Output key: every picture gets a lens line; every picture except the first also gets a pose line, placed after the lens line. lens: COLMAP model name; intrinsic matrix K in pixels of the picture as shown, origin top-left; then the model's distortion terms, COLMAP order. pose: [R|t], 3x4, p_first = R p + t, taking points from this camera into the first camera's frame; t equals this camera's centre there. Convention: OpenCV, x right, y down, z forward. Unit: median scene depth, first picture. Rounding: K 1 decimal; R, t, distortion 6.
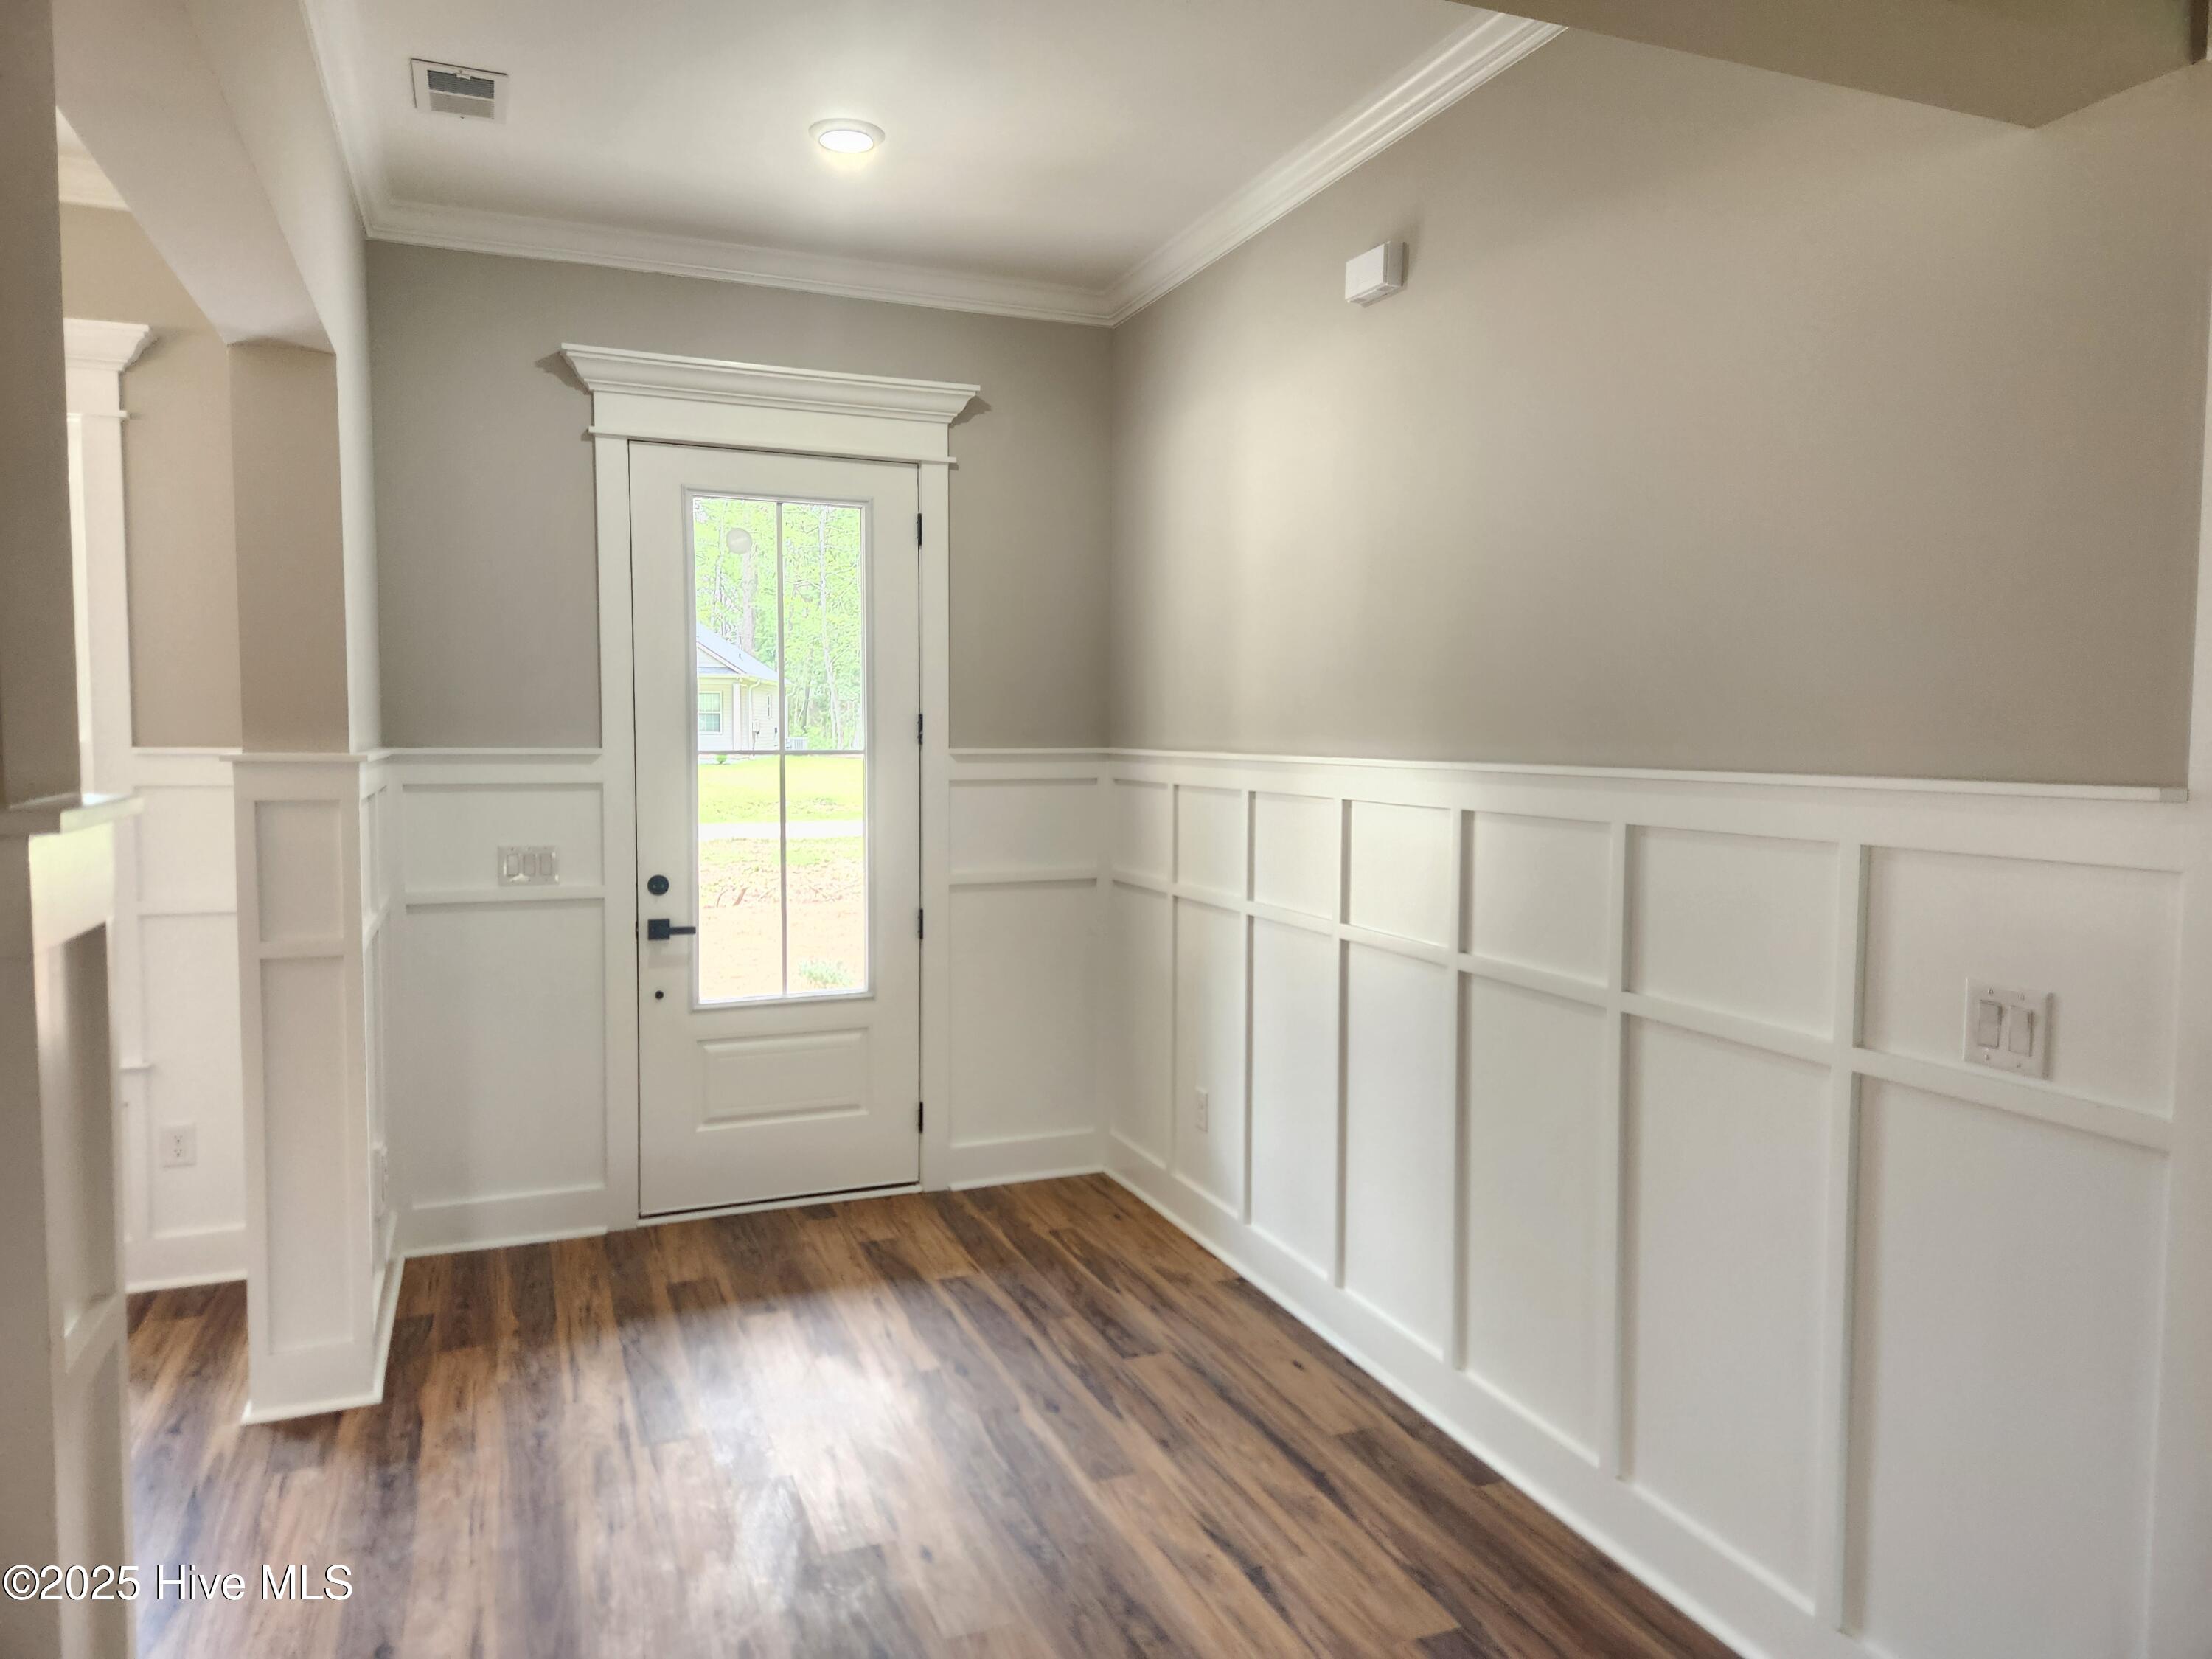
lens RADIAL K [[1457.1, 0, 1116.3], [0, 1457.1, 820.7], [0, 0, 1]] dist [0.055186, -0.003903]
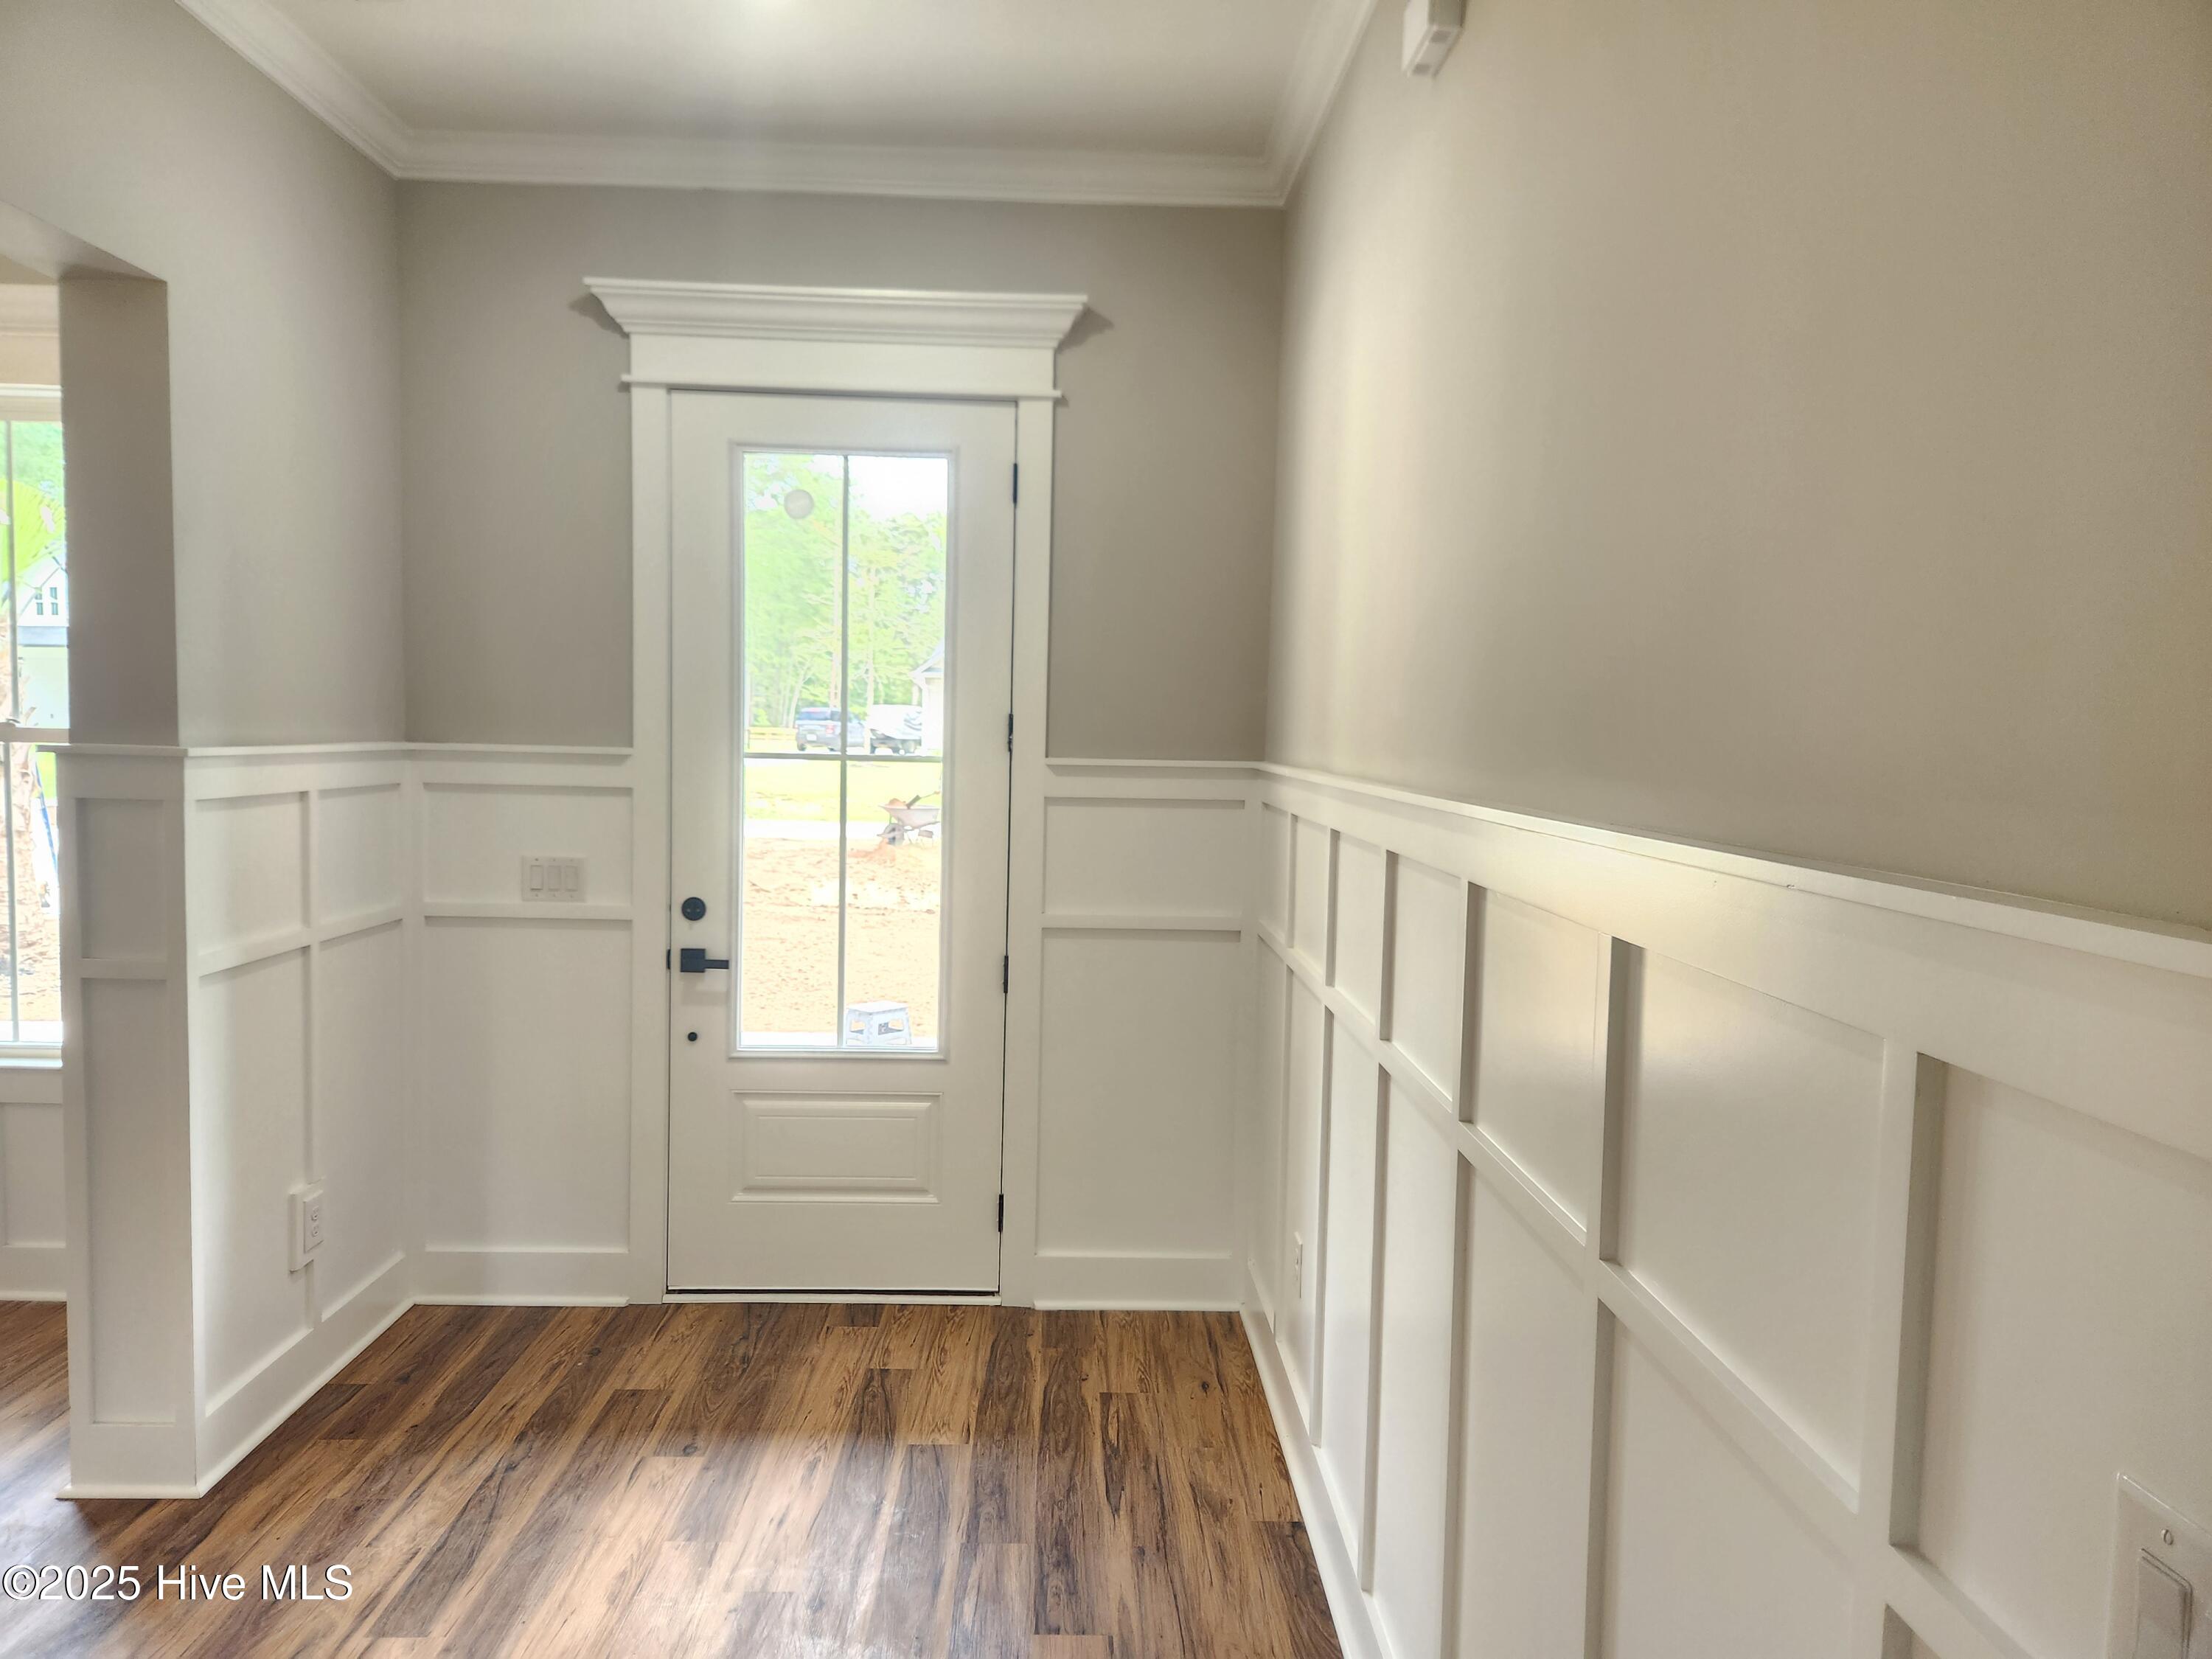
lens RADIAL K [[1489.9, 0, 1098.4], [0, 1489.9, 830.6], [0, 0, 1]] dist [0.069364, -0.061248]
pose [[0.934645, 0.041718, -0.353126, 0.217337], [-0.041110, 0.999112, 0.009227, -0.019715], [0.353197, 0.005893, 0.935530, 0.265787]]
